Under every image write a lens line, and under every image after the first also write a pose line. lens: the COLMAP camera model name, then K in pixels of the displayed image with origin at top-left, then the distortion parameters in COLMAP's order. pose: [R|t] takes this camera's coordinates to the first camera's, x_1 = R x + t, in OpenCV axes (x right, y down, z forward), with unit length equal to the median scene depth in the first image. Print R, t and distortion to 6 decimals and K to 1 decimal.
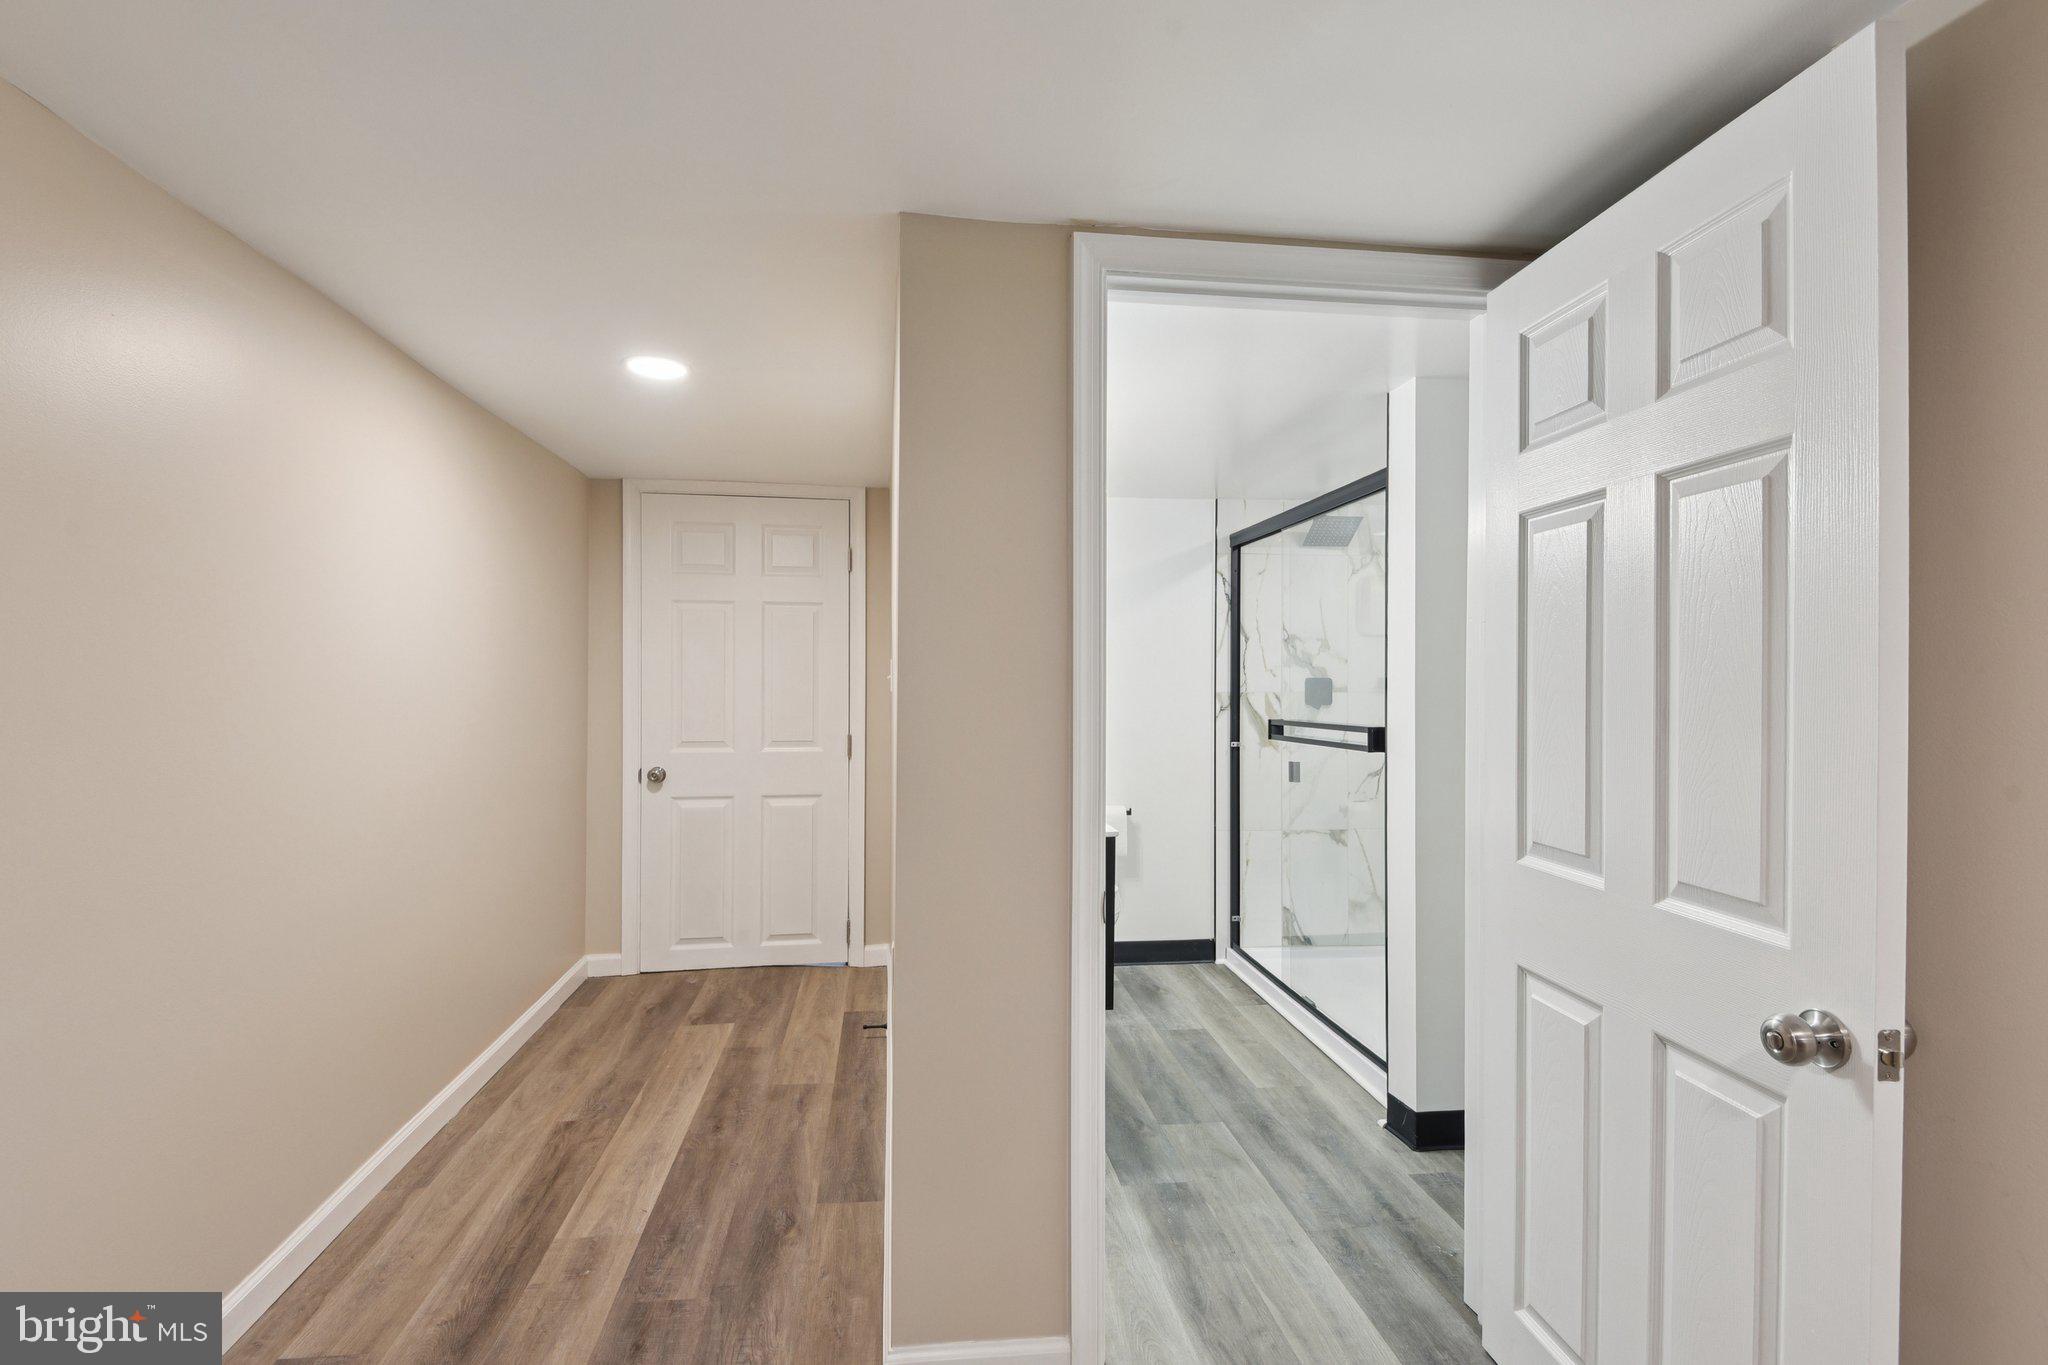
lens RADIAL K [[971.0, 0, 1026.9], [0, 971.0, 684.1], [0, 0, 1]] dist [0.025036, -0.019271]
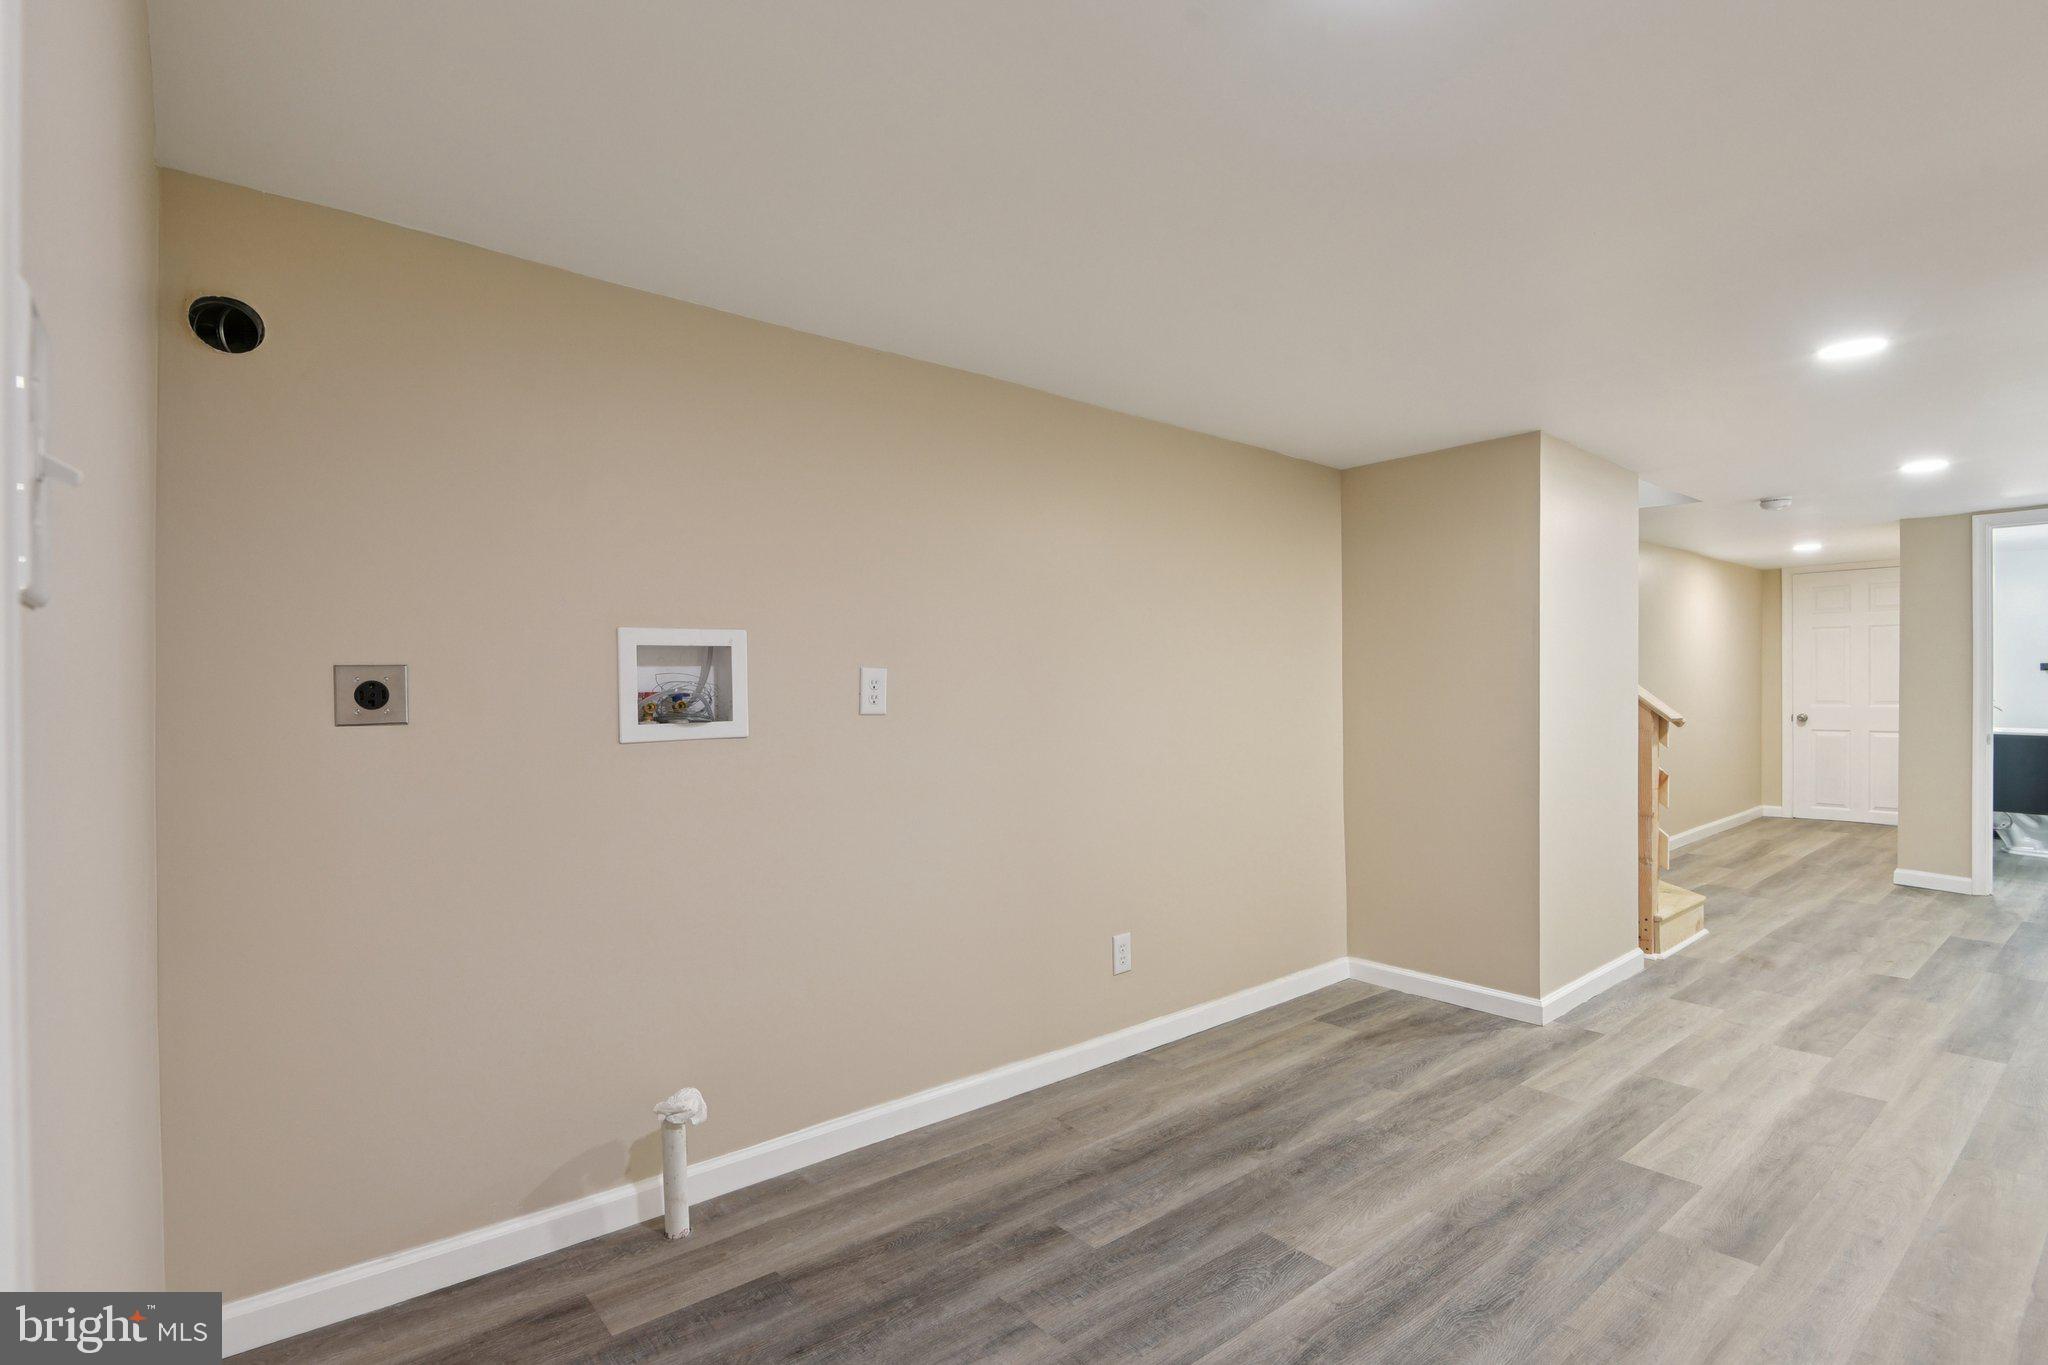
lens RADIAL K [[951.3, 0, 1066.3], [0, 951.3, 689.3], [0, 0, 1]] dist [0.026195, -0.028589]
pose [[0.543711, -0.004238, -0.839262, 0.441124], [0.008433, 0.999964, 0.000414, 0.021907], [0.839230, -0.007303, 0.543728, -1.319124]]
